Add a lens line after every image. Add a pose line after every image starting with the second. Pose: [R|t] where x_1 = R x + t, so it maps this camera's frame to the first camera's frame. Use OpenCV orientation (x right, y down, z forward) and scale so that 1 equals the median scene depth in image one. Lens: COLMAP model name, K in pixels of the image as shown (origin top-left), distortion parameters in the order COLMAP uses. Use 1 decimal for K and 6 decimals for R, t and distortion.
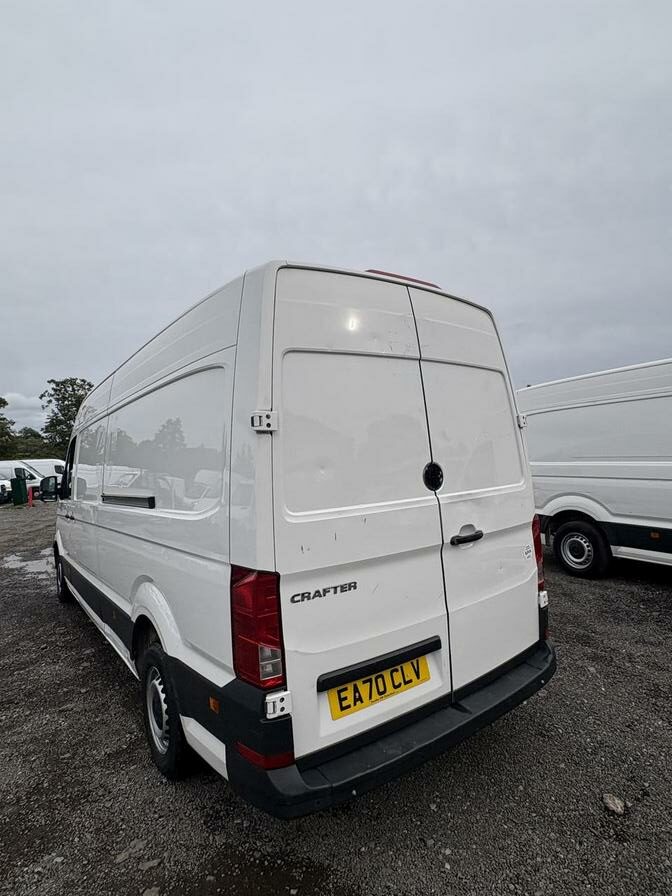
lens RADIAL K [[489.4, 0, 336.0], [0, 489.4, 448.0], [0, 0, 1]] dist [0.000674, -0.000326]
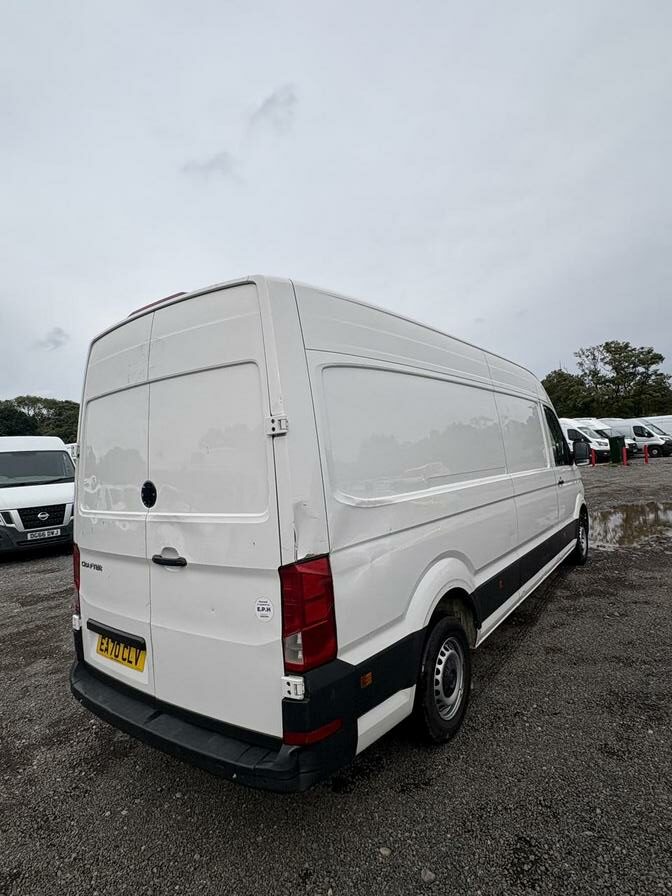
lens RADIAL K [[484.6, 0, 335.7], [0, 484.6, 450.6], [0, 0, 1]] dist [0.004812, -0.000763]
pose [[0.295271, 0.027387, -0.955021, 1.424806], [0.073398, 0.995985, 0.051255, -0.065366], [0.952590, -0.085231, 0.292075, 1.176556]]
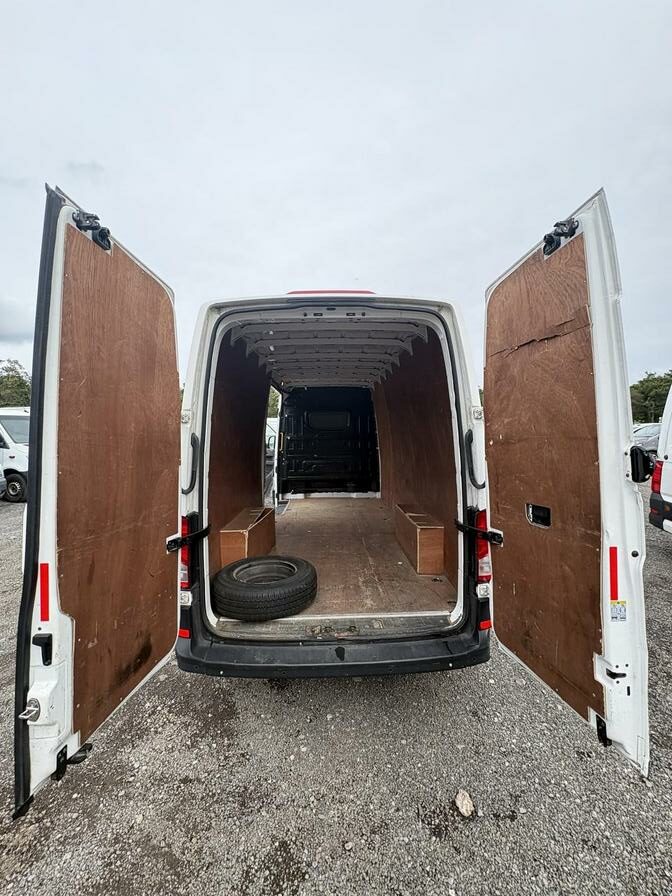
lens RADIAL K [[360.9, 0, 335.2], [0, 360.9, 449.5], [0, 0, 1]] dist [-0.000657, 0.000053]
pose [[0.816369, 0.079197, -0.572075, 0.757680], [-0.021494, 0.994033, 0.106938, -0.072955], [0.577130, -0.075005, 0.813200, 0.314570]]
